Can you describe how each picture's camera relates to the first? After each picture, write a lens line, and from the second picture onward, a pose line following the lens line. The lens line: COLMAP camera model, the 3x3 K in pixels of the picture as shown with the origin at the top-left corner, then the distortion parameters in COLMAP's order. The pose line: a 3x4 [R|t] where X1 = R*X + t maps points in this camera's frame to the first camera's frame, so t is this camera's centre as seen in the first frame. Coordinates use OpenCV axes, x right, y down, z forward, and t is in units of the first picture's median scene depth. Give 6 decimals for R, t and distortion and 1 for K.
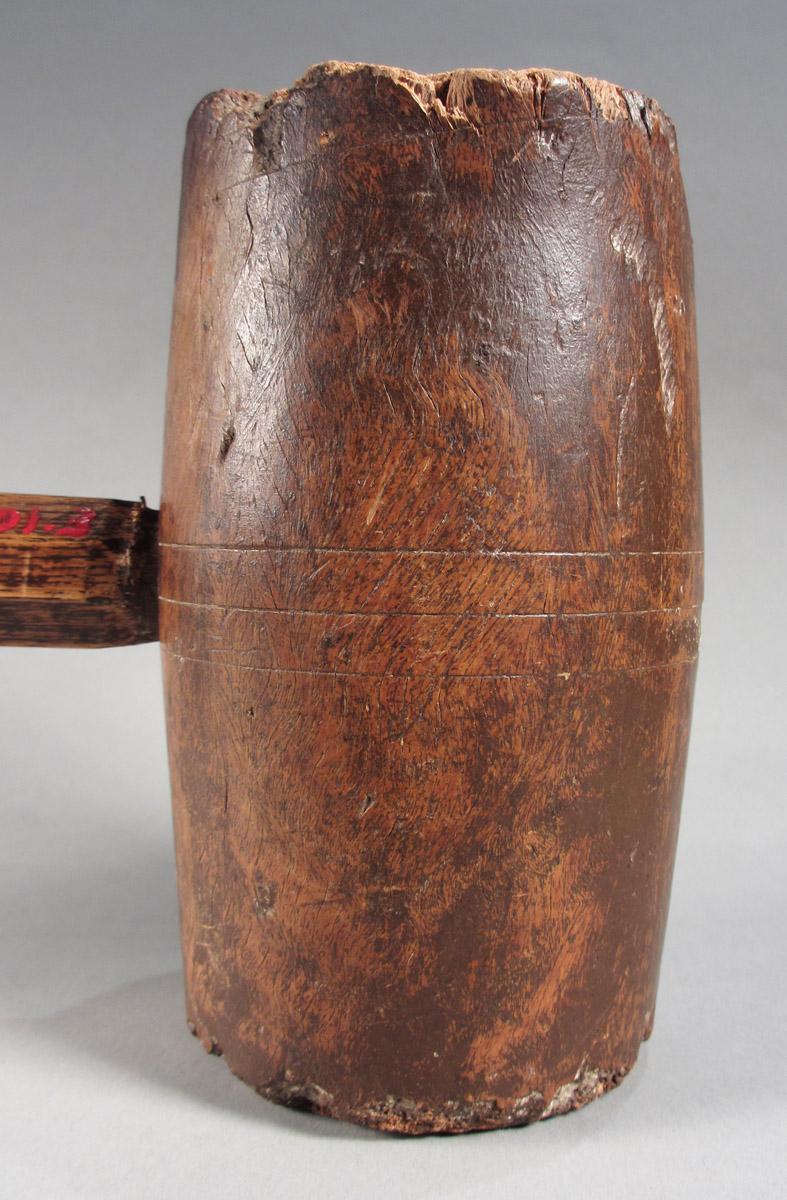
lens RADIAL K [[1001.7, 0, 393.5], [0, 1001.7, 600.0], [0, 0, 1]] dist [-0.024343, 0.014393]
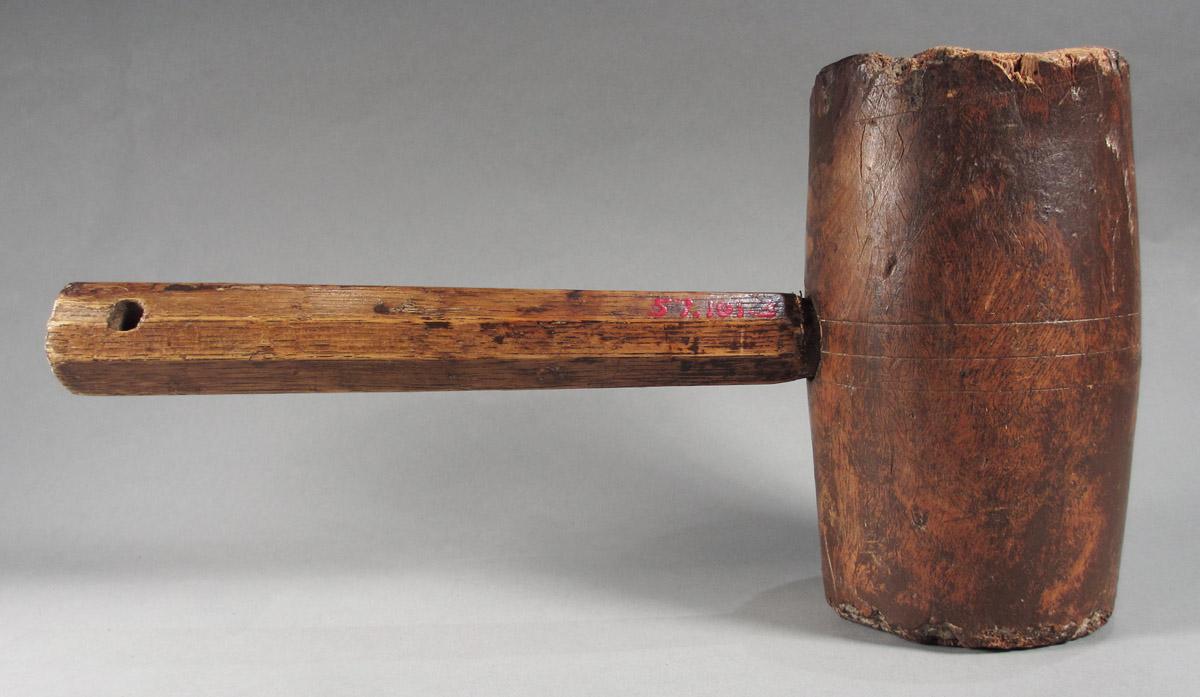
lens RADIAL K [[1026.1, 0, 600.0], [0, 1026.1, 348.5], [0, 0, 1]] dist [0.005051, 0.010079]
pose [[0.998549, -0.048347, 0.023717, -0.747462], [0.047498, 0.998253, 0.035134, -0.099788], [-0.025374, -0.033957, 0.999101, -0.824155]]
